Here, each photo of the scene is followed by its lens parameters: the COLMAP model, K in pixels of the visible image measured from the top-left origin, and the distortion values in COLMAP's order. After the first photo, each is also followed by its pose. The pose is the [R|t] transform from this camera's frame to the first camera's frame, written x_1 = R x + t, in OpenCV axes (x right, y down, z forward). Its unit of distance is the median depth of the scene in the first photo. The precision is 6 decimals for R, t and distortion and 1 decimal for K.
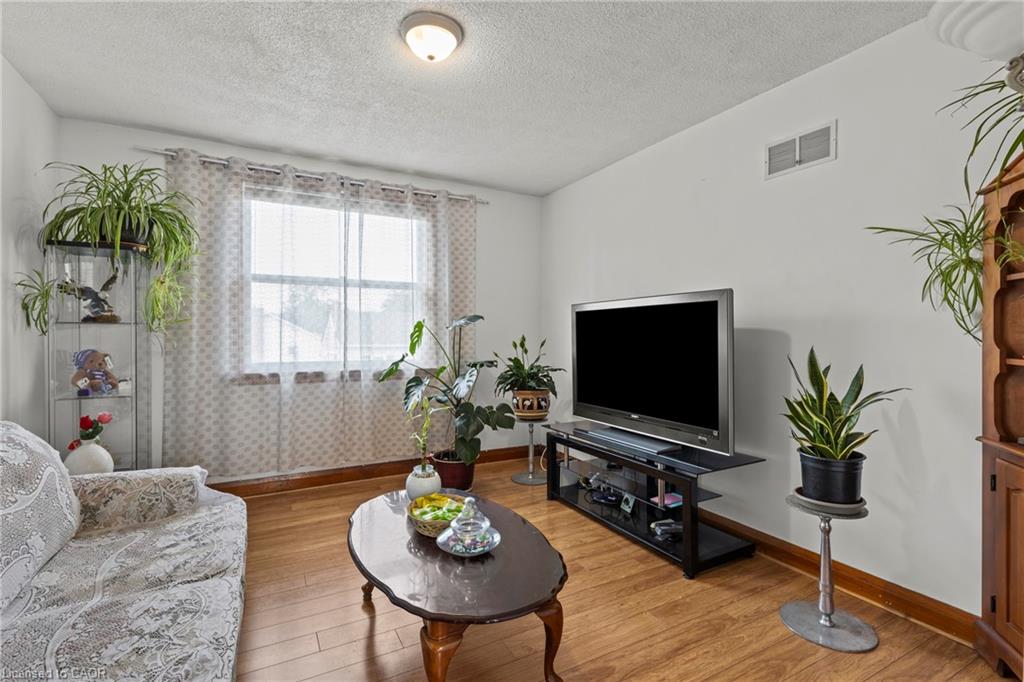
lens RADIAL K [[455.7, 0, 502.7], [0, 455.7, 338.1], [0, 0, 1]] dist [0.007428, 0.000198]
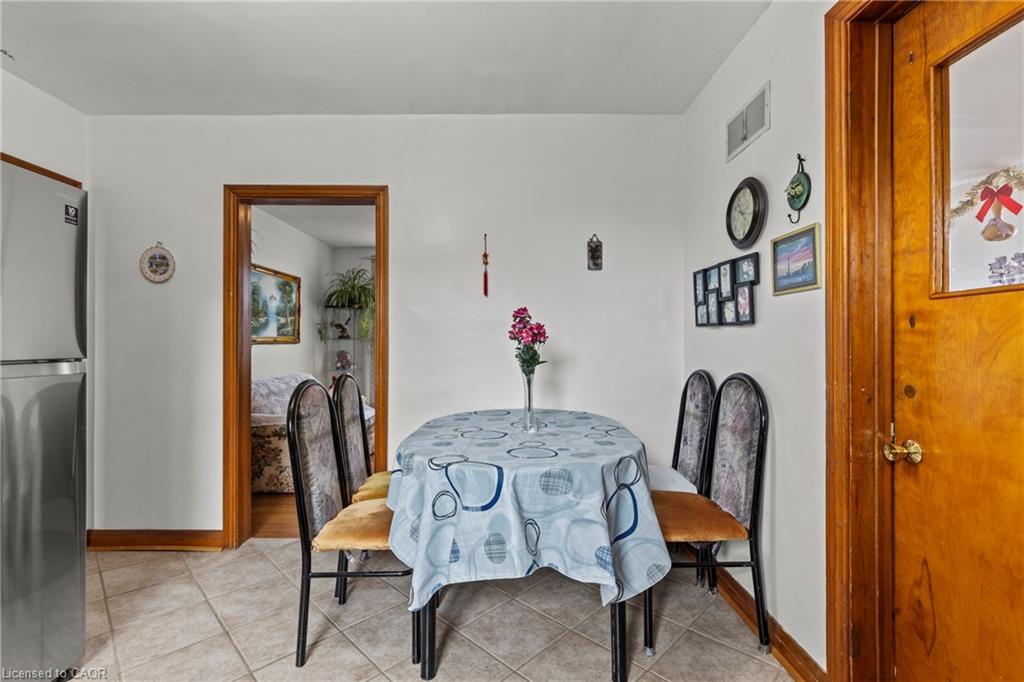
lens RADIAL K [[439.5, 0, 505.1], [0, 439.5, 340.5], [0, 0, 1]] dist [-0.000338, -0.000078]
pose [[0.885442, -0.006972, -0.464698, 0.694280], [-0.000135, 0.999884, -0.015258, 0.007045], [0.464750, 0.013573, 0.885338, -0.466074]]
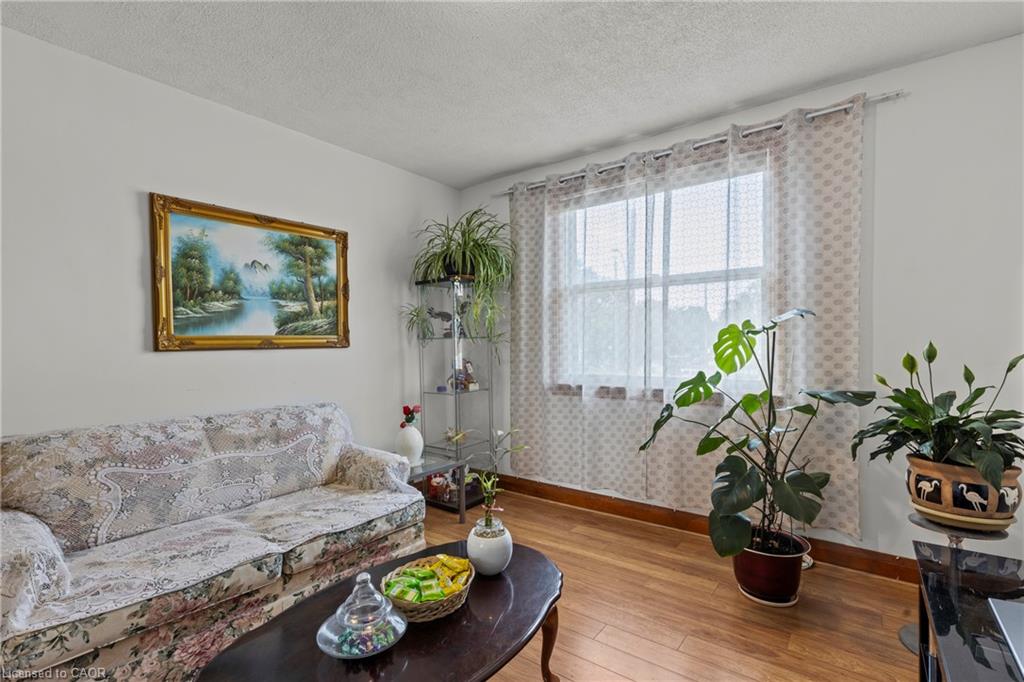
lens RADIAL K [[471.4, 0, 508.2], [0, 471.4, 354.8], [0, 0, 1]] dist [0.000845, -0.000194]
pose [[0.425335, 0.012952, -0.904943, 0.341080], [0.004104, 0.999860, 0.016239, -0.004725], [0.905027, -0.010621, 0.425223, 0.437500]]
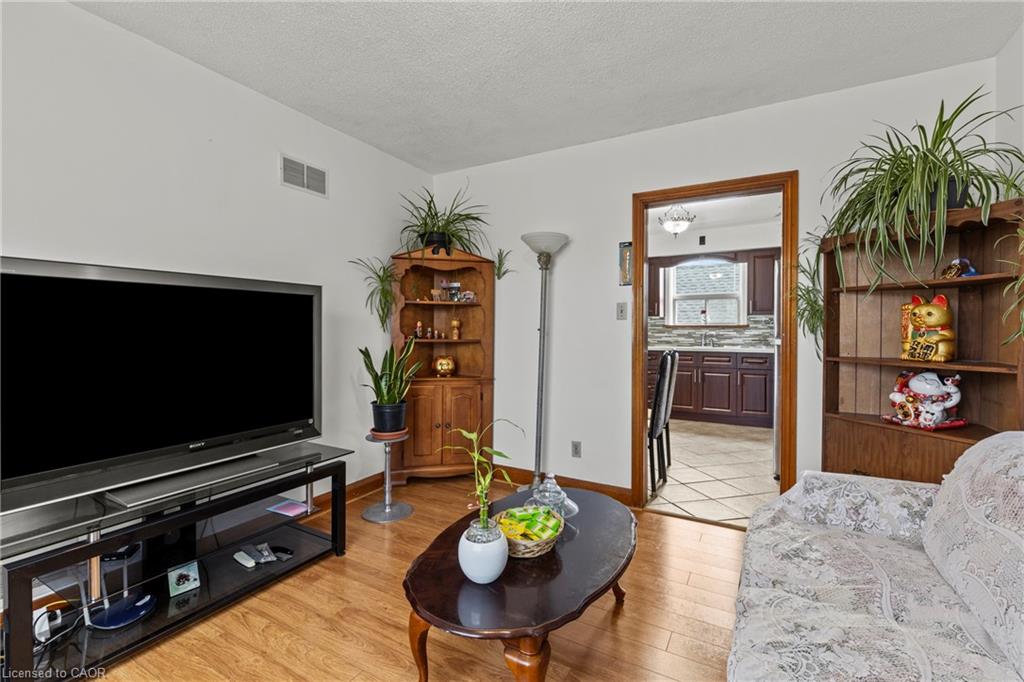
lens RADIAL K [[452.5, 0, 515.4], [0, 452.5, 338.5], [0, 0, 1]] dist [-0.000185, 0.000093]
pose [[-0.547593, -0.024286, 0.836392, -0.463084], [0.000639, 0.999566, 0.029443, -0.008945], [-0.836744, 0.016657, -0.547340, 0.820593]]
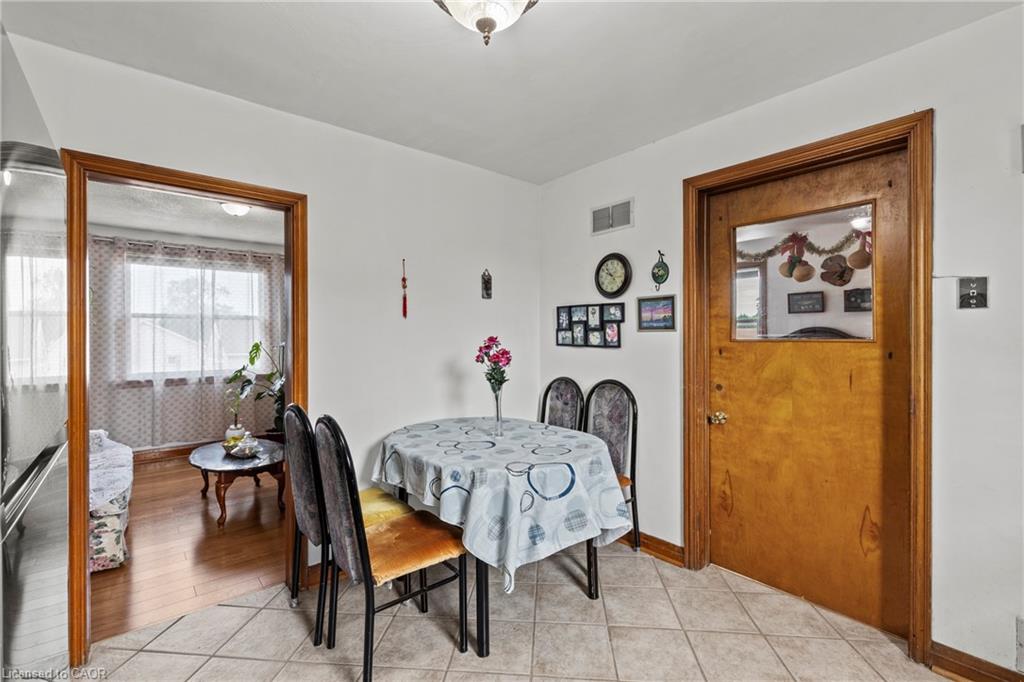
lens RADIAL K [[446.1, 0, 485.7], [0, 446.1, 339.6], [0, 0, 1]] dist [0.000624, 0.000002]
pose [[0.984055, -0.011195, 0.177512, 0.326435], [0.012211, 0.999915, -0.004632, -0.034636], [-0.177445, 0.006726, 0.984108, -0.634292]]
